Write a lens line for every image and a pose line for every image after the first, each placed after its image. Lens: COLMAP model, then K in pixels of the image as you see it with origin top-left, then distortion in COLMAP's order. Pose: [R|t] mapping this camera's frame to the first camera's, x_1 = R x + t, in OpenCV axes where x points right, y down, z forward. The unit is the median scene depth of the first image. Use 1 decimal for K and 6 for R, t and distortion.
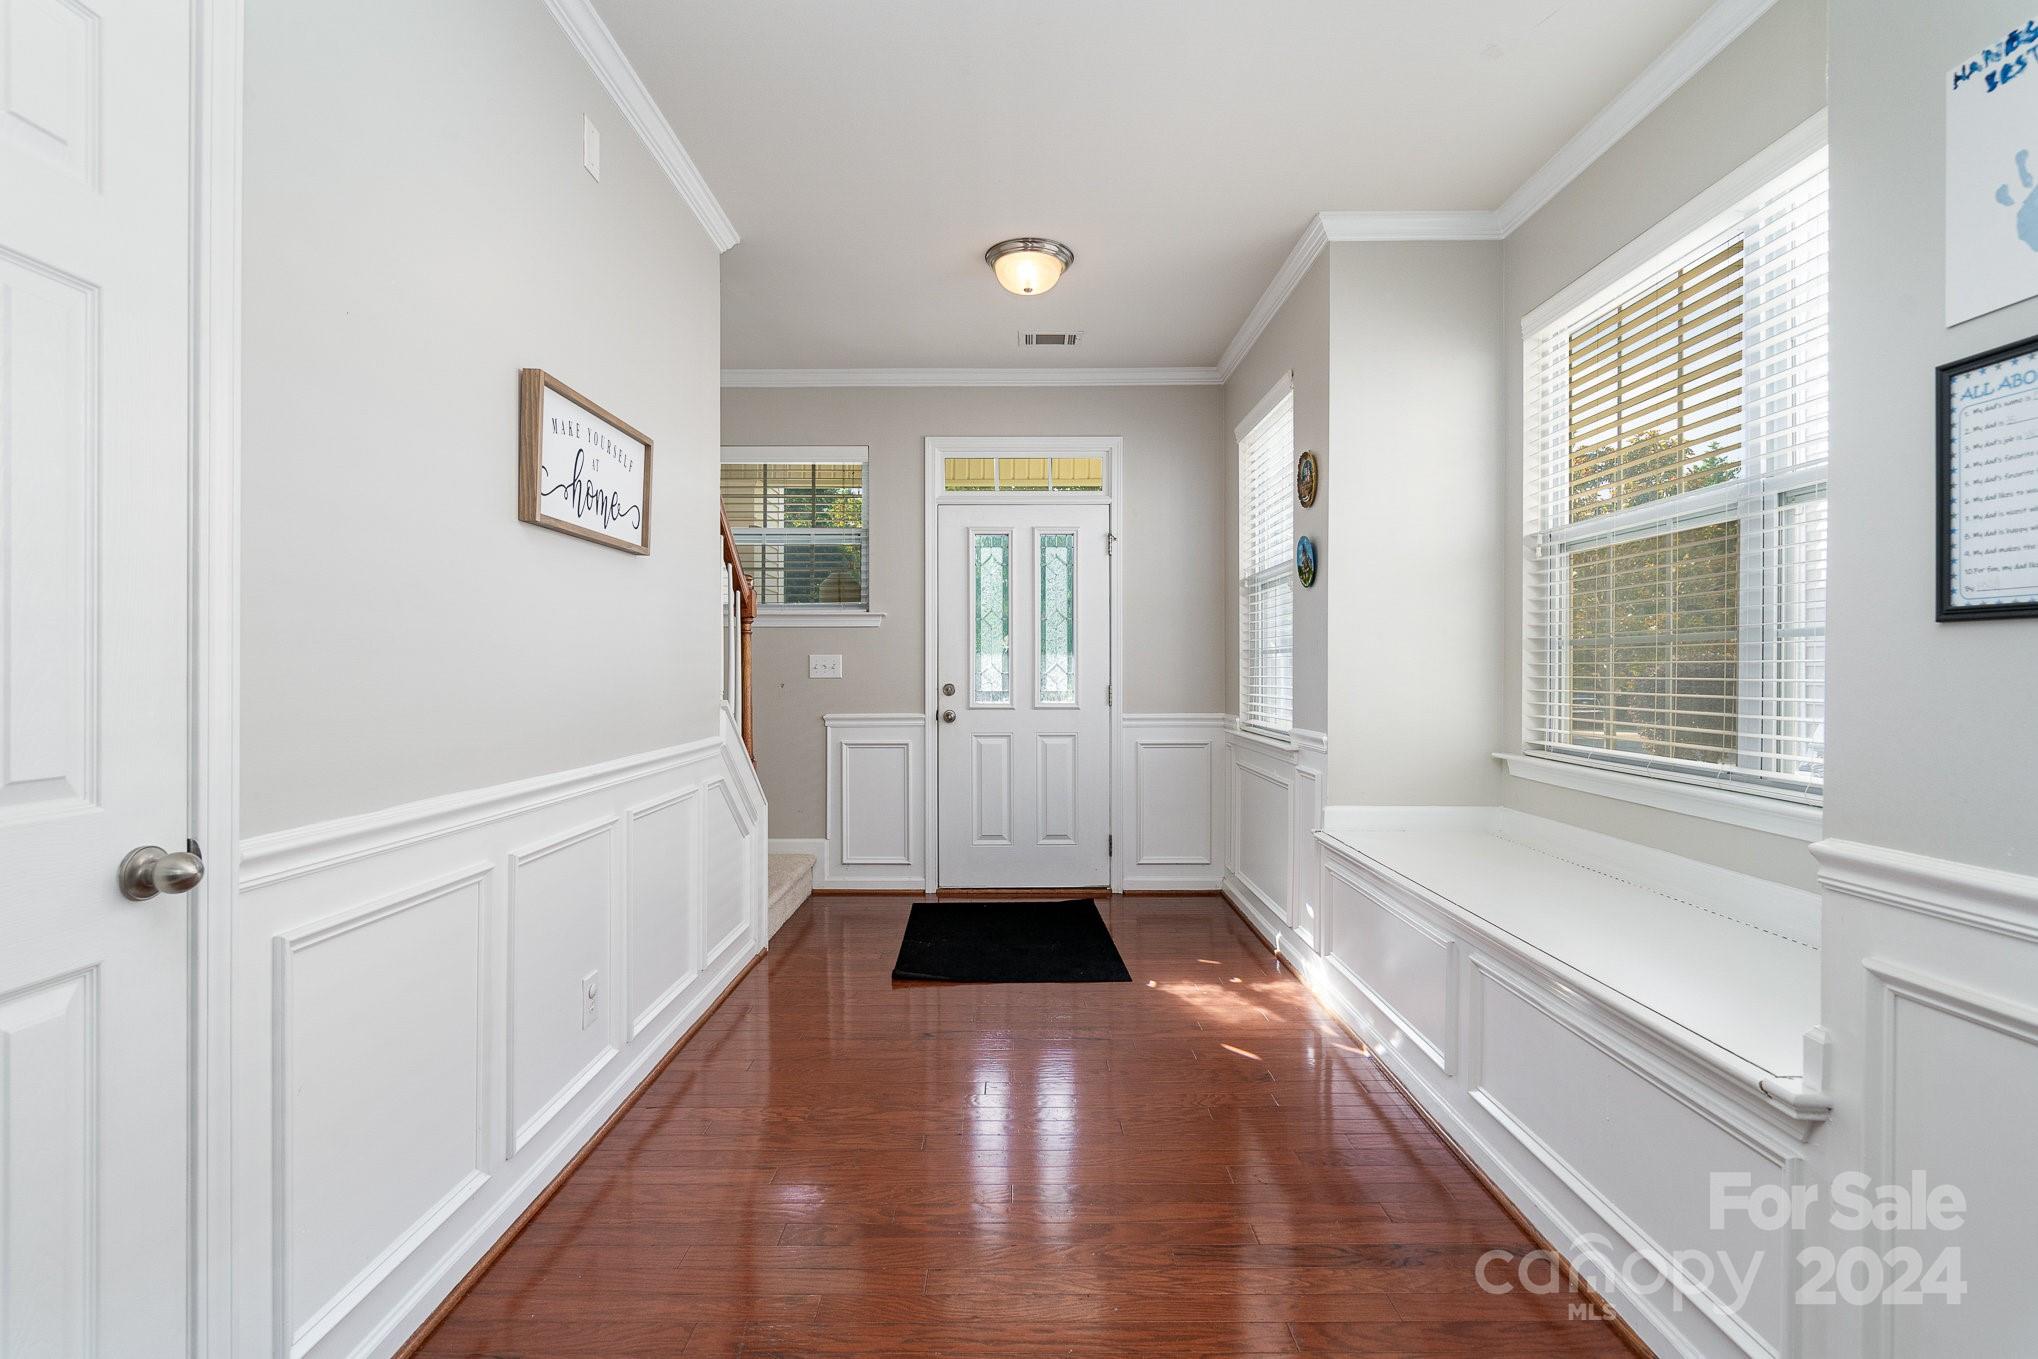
lens RADIAL K [[929.6, 0, 1016.1], [0, 929.6, 673.6], [0, 0, 1]] dist [0.001428, 0.000042]
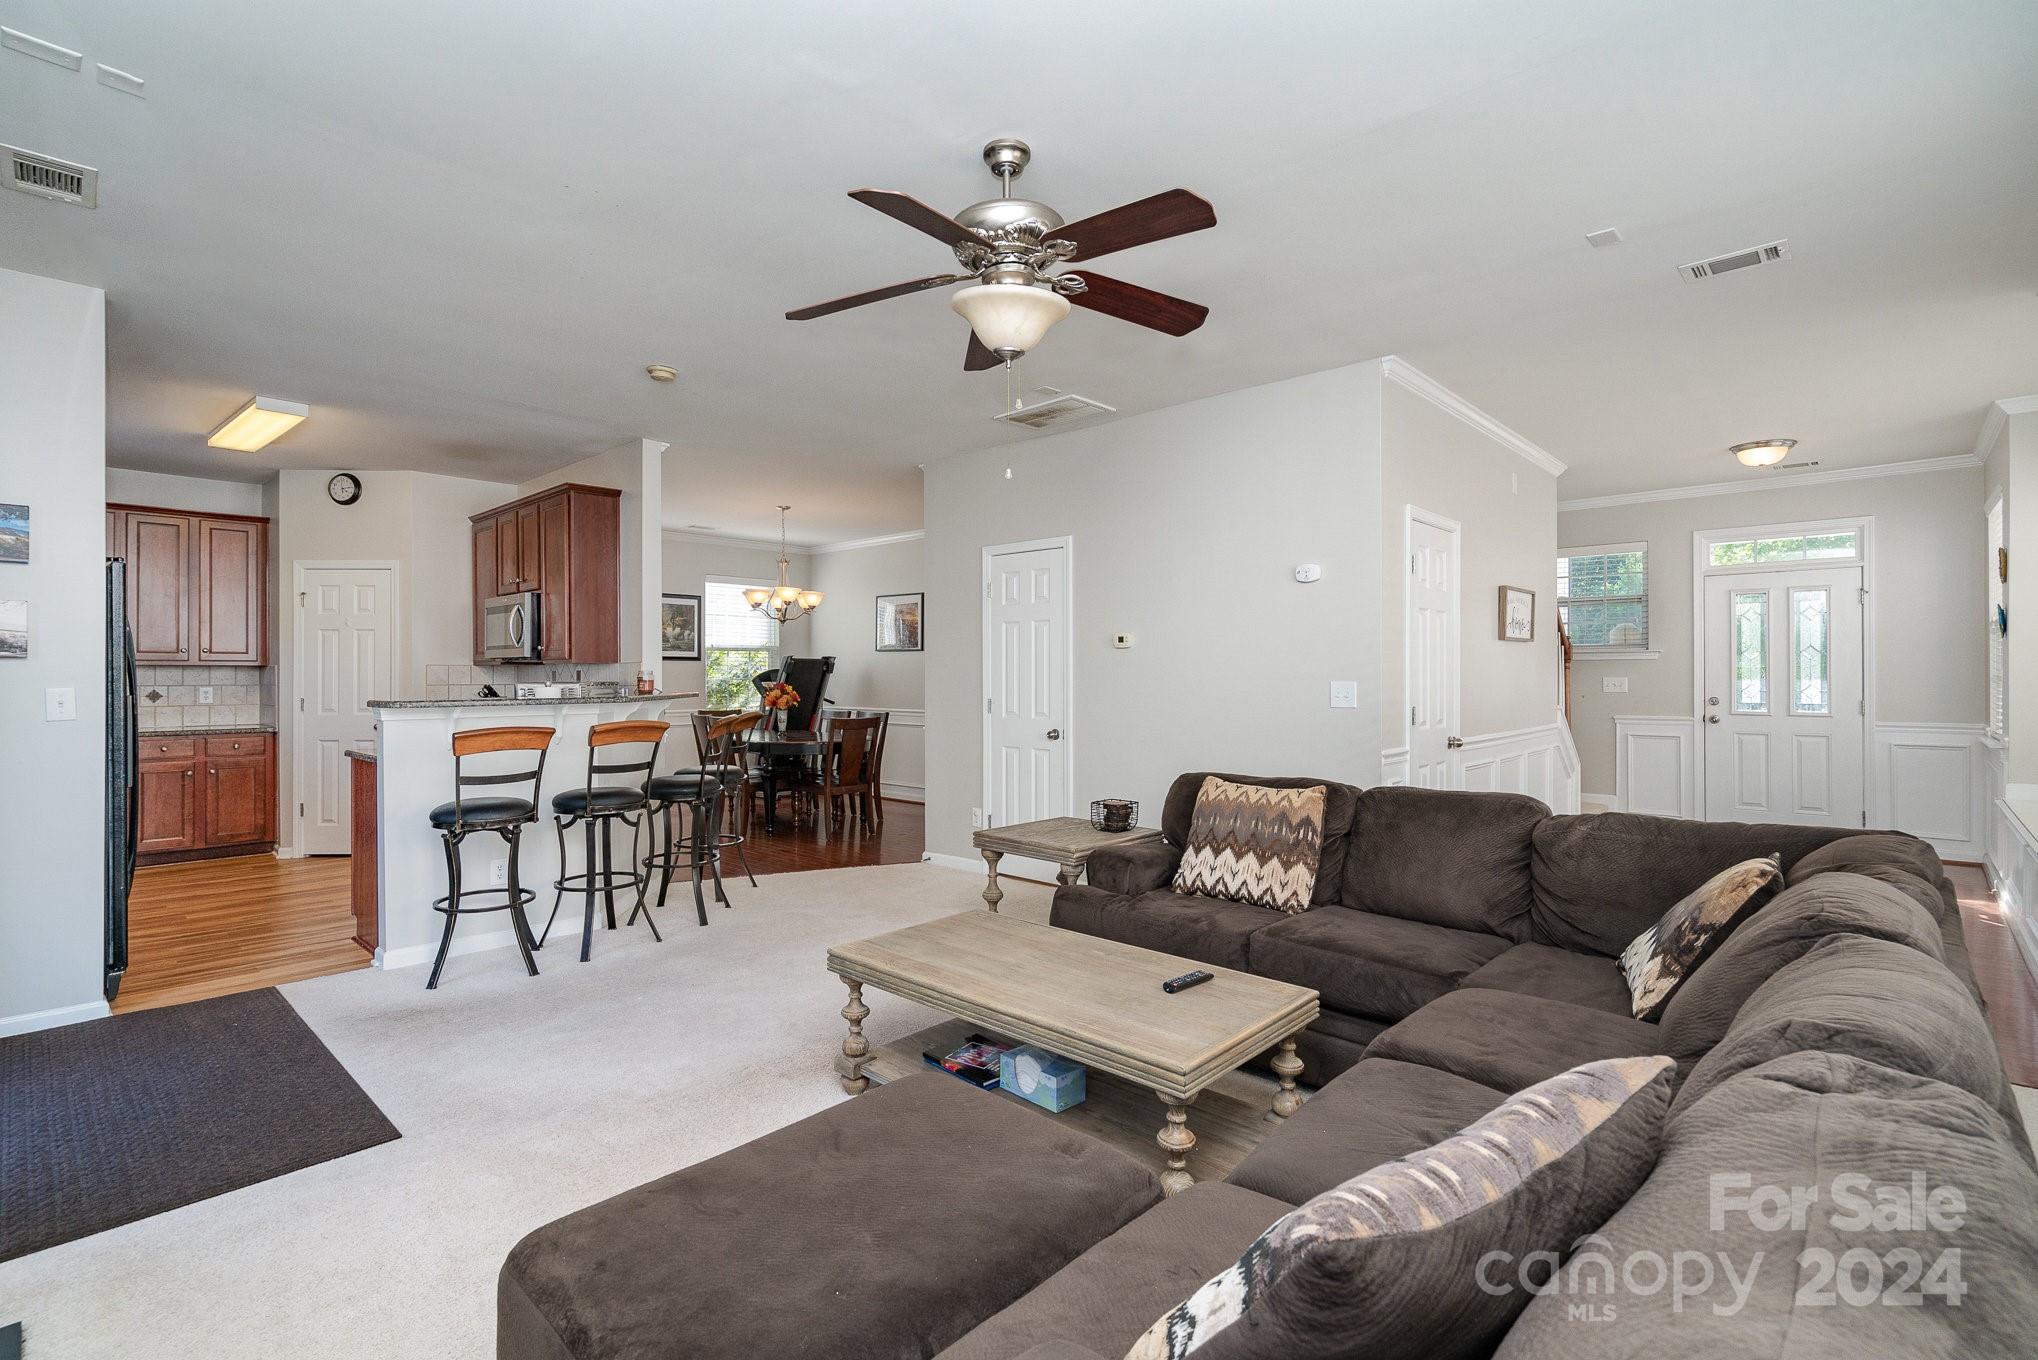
lens RADIAL K [[929.6, 0, 1020.9], [0, 929.6, 673.5], [0, 0, 1]] dist [0.001428, 0.000042]
pose [[0.731828, 0.000074, -0.681489, 0.129350], [-0.001355, 0.999998, -0.001346, -0.023400], [0.681488, 0.001908, 0.731827, -0.830348]]
